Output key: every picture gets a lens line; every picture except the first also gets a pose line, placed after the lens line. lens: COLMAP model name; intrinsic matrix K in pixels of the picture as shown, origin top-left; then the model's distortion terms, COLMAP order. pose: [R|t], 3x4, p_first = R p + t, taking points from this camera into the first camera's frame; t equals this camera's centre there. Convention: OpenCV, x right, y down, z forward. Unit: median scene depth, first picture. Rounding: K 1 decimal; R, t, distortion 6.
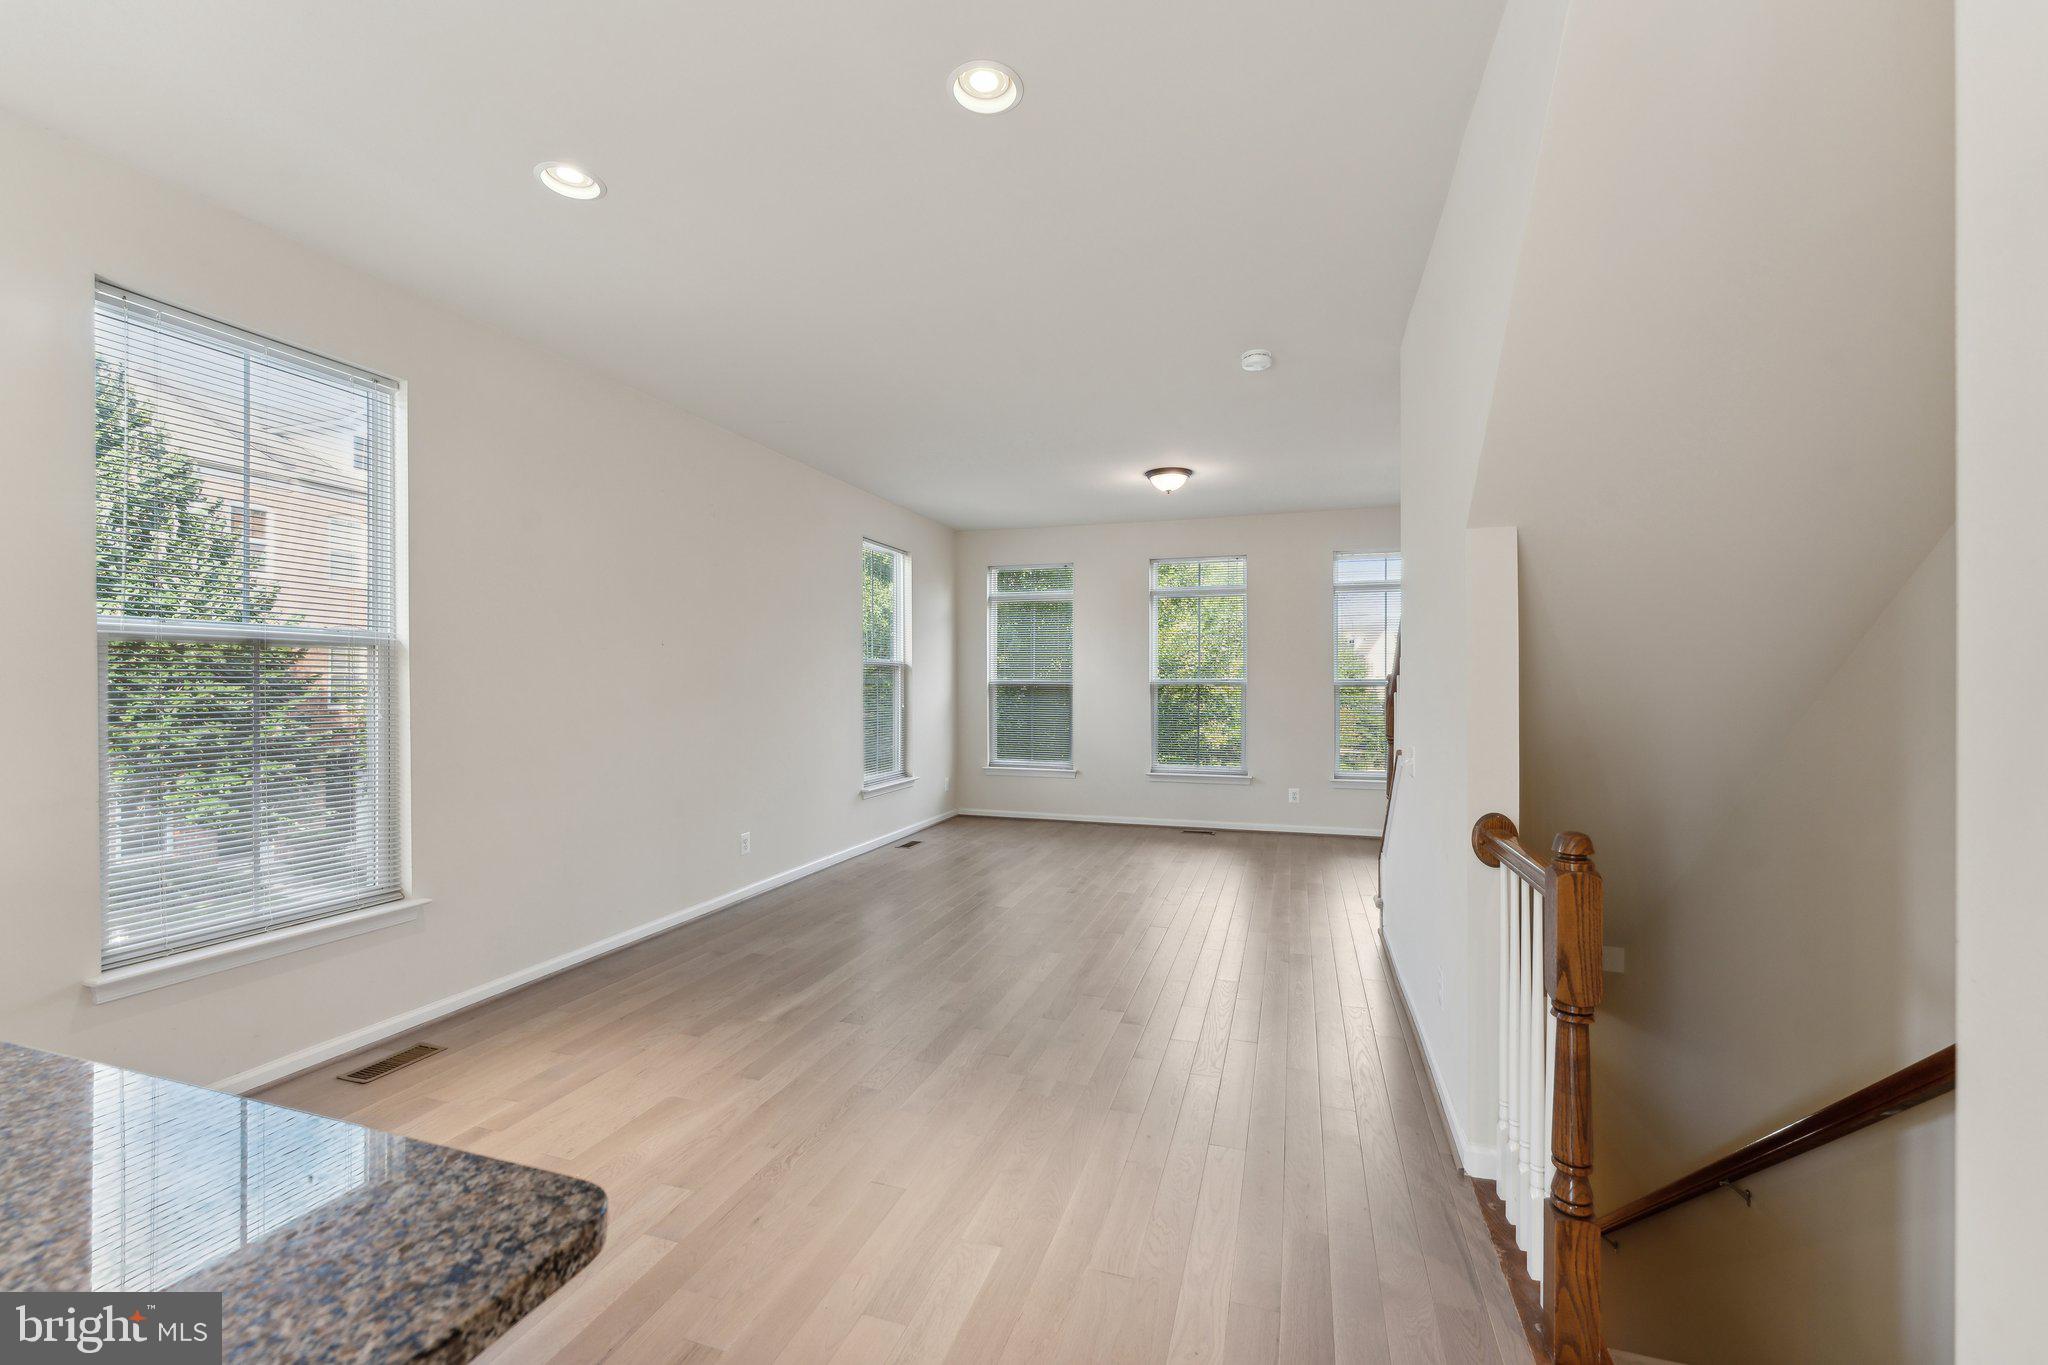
lens RADIAL K [[839.6, 0, 1025.9], [0, 839.6, 678.0], [0, 0, 1]] dist [-0.001511, -0.000198]
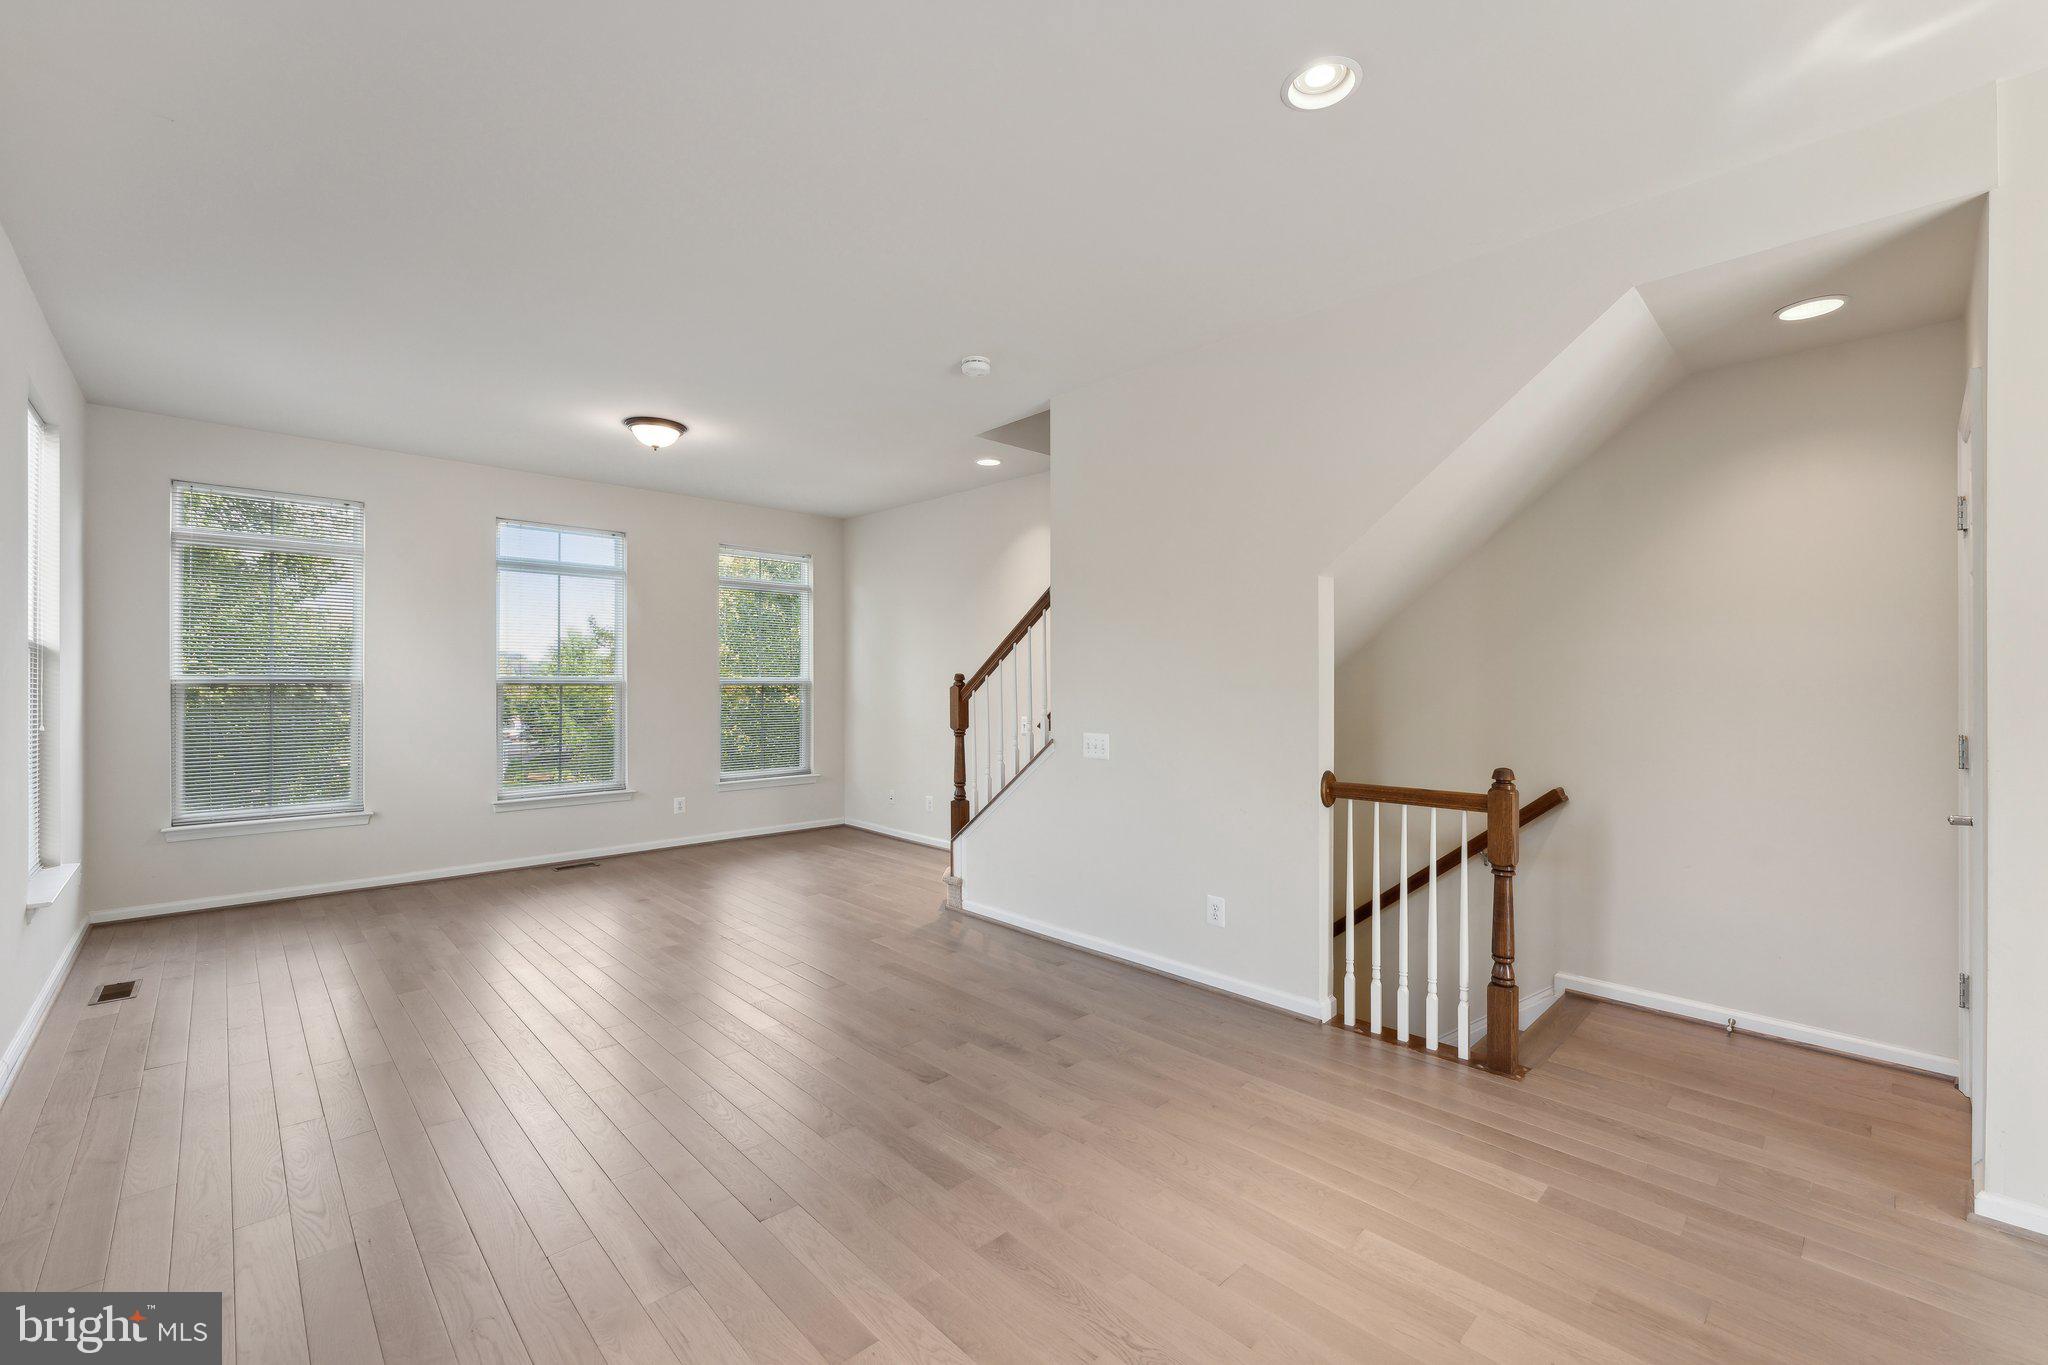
lens RADIAL K [[843.3, 0, 1034.3], [0, 843.3, 676.7], [0, 0, 1]] dist [-0.012833, 0.000048]
pose [[0.468042, 0.004416, 0.883695, -0.378121], [-0.005356, 0.999983, -0.002161, 0.000307], [-0.883690, -0.003721, 0.468058, 0.292075]]
